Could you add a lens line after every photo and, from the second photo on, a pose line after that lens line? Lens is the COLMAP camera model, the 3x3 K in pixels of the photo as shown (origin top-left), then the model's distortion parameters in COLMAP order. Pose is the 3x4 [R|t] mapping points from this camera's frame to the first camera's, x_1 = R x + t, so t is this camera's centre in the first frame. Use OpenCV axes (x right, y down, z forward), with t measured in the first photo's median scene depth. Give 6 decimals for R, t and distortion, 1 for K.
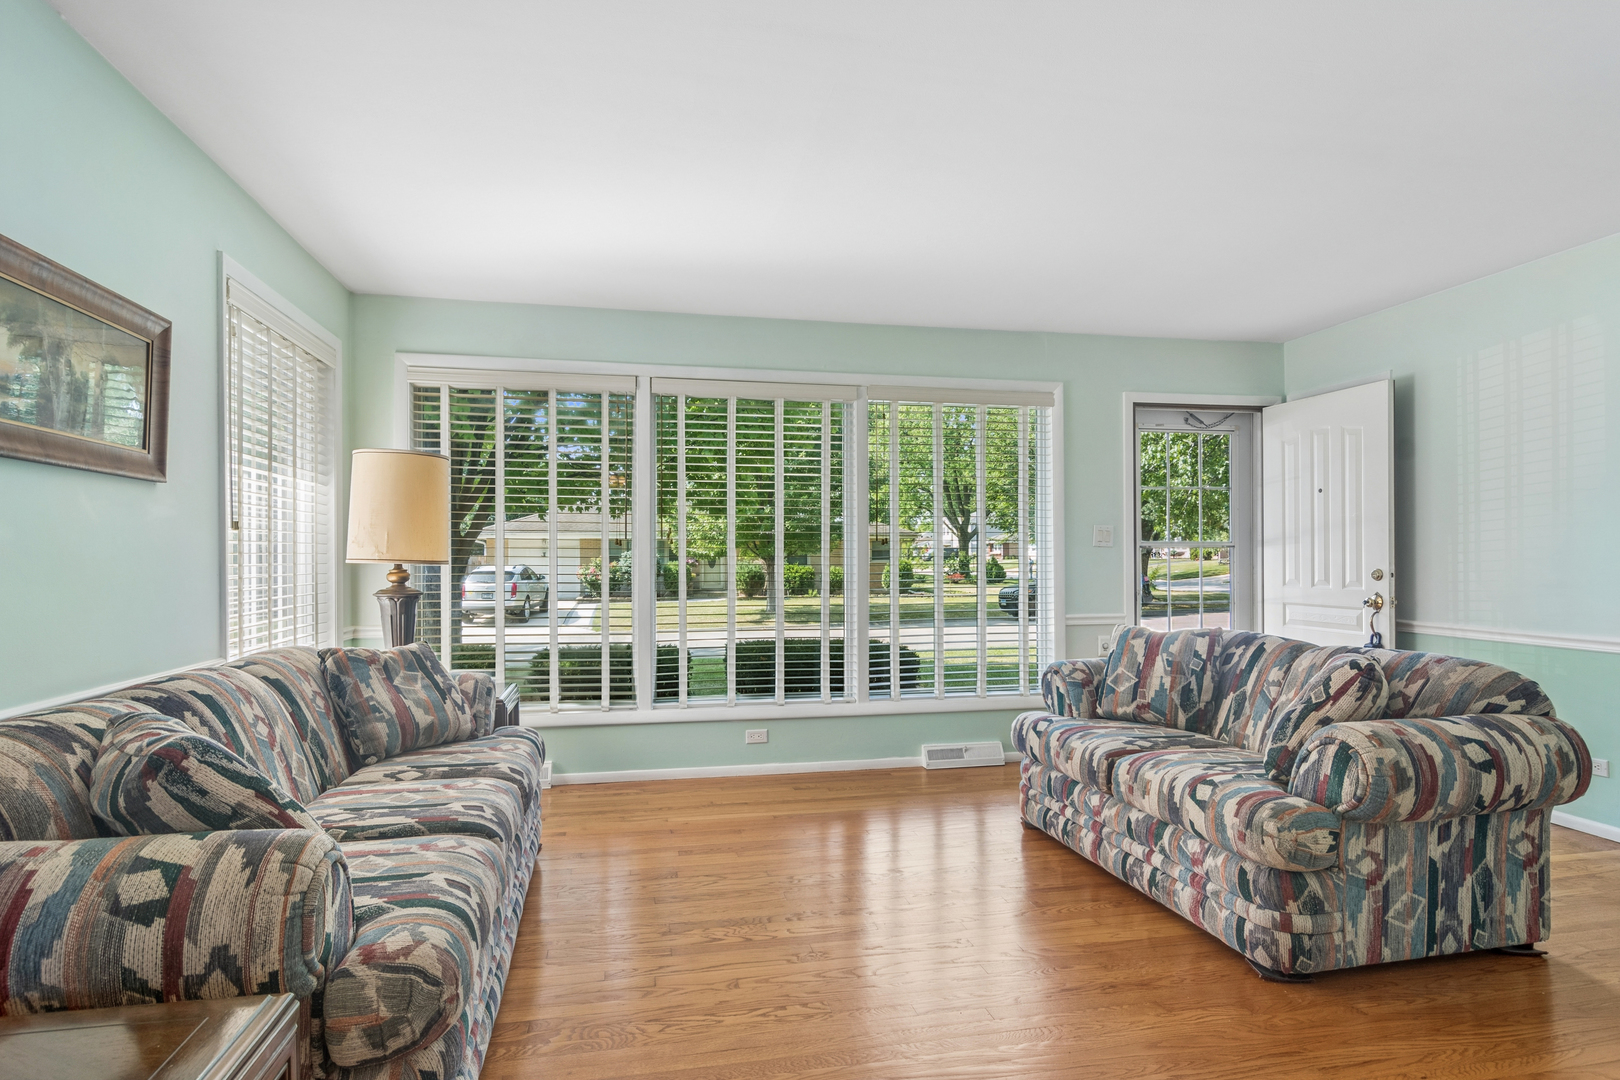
lens RADIAL K [[864.5, 0, 810.0], [0, 864.5, 540.0], [0, 0, 1]] dist [-0.003609, -0.000022]
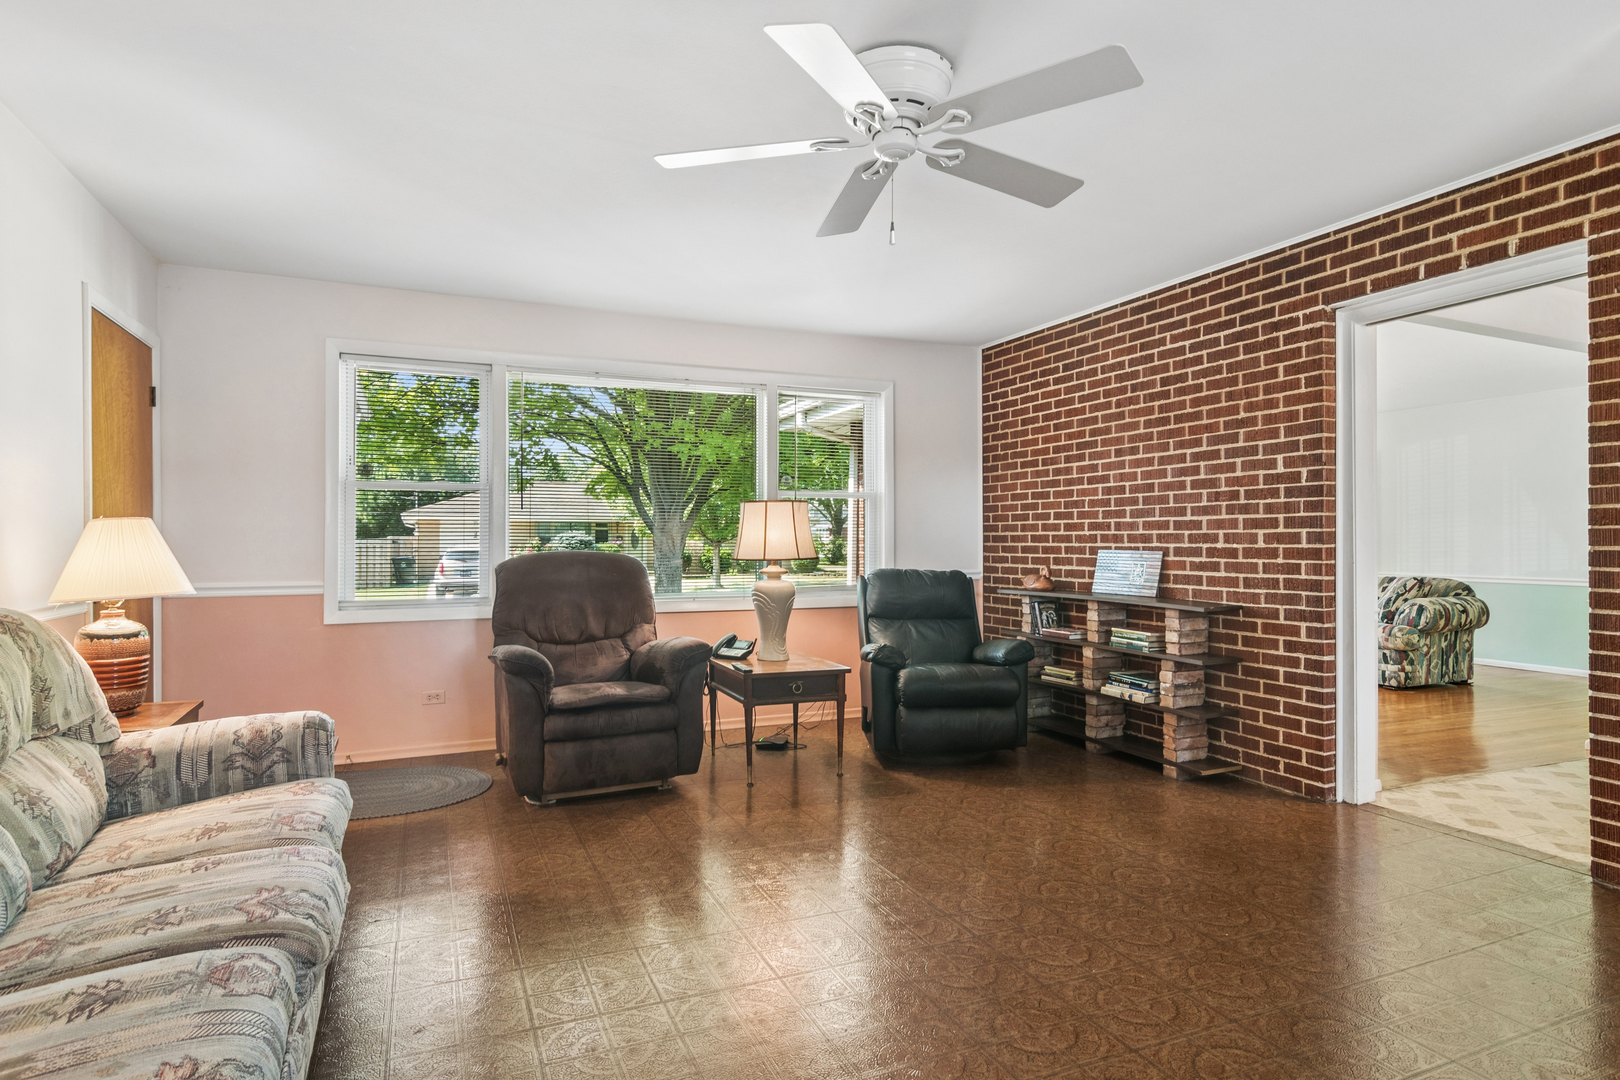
lens RADIAL K [[864.5, 0, 810.0], [0, 864.5, 540.0], [0, 0, 1]] dist [-0.003609, -0.000022]
pose [[0.977909, 0.004957, 0.208972, -1.856936], [-0.008264, 0.999854, 0.014957, 0.000894], [-0.208867, -0.016353, 0.977807, -1.286245]]
